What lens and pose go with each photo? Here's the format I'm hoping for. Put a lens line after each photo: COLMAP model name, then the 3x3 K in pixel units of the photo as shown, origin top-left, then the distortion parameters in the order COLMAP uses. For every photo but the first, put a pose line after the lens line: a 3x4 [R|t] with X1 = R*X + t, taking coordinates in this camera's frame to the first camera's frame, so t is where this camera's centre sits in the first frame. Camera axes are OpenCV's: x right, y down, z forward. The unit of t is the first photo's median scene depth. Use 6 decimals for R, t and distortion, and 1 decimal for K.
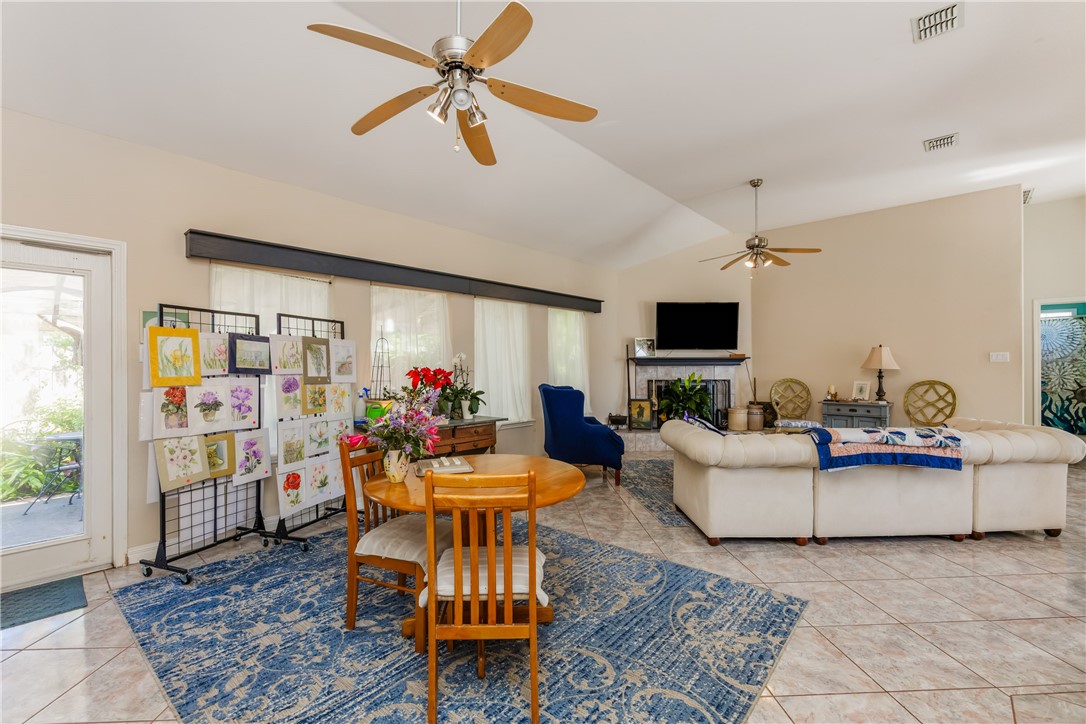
lens RADIAL K [[469.6, 0, 545.3], [0, 469.6, 362.1], [0, 0, 1]] dist [-0.000158, 0.000095]
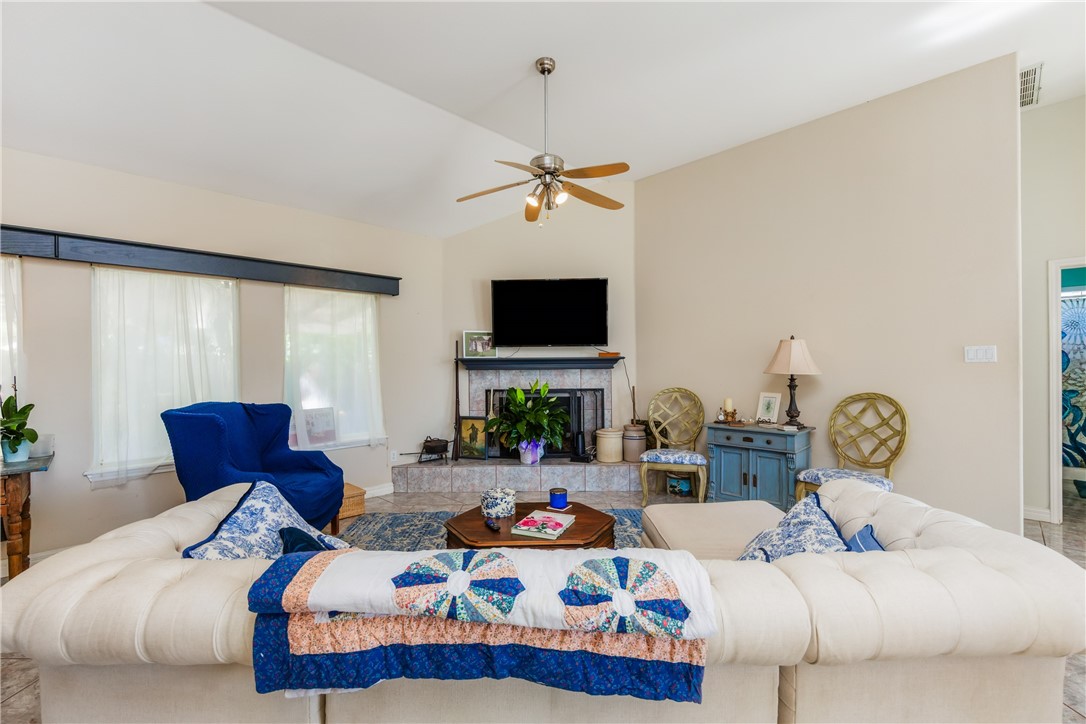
lens RADIAL K [[467.6, 0, 540.0], [0, 467.6, 364.7], [0, 0, 1]] dist [-0.003246, 0.000079]
pose [[0.997935, -0.005198, -0.064025, 0.411397], [0.005399, 0.999981, 0.002971, -0.001967], [0.064008, -0.003311, 0.997944, 0.346743]]
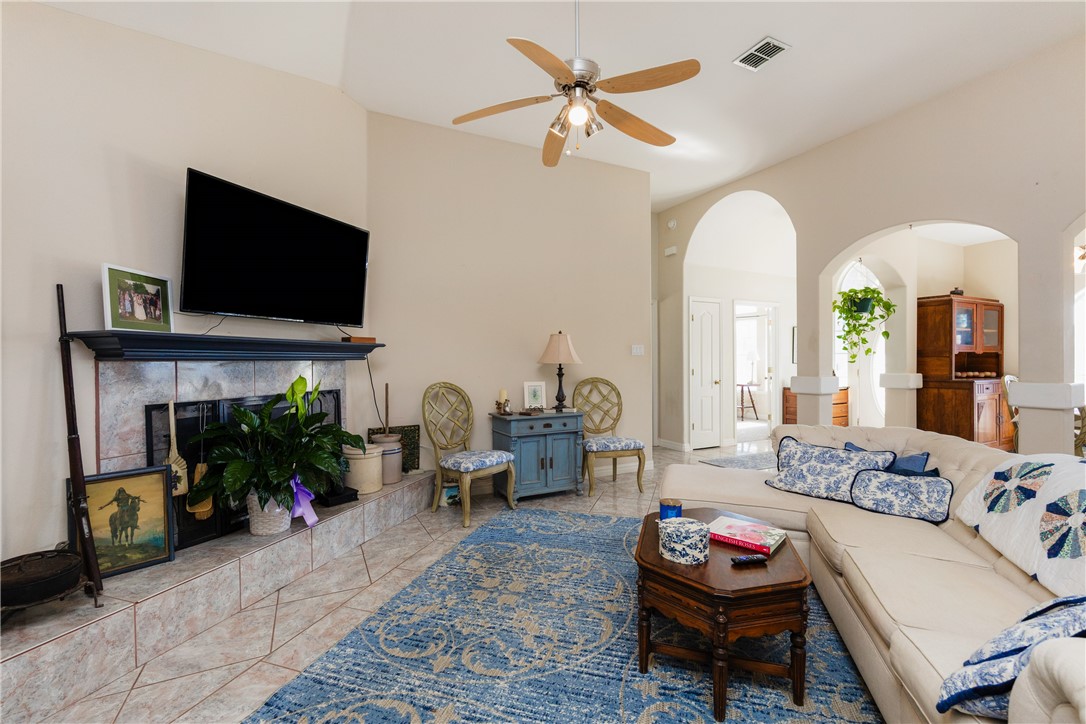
lens RADIAL K [[469.6, 0, 545.3], [0, 469.6, 362.1], [0, 0, 1]] dist [-0.000158, 0.000095]
pose [[0.363929, -0.002245, 0.931424, 0.024143], [0.000644, 0.999997, 0.002159, 0.009785], [-0.931427, -0.000186, 0.363929, 0.749807]]
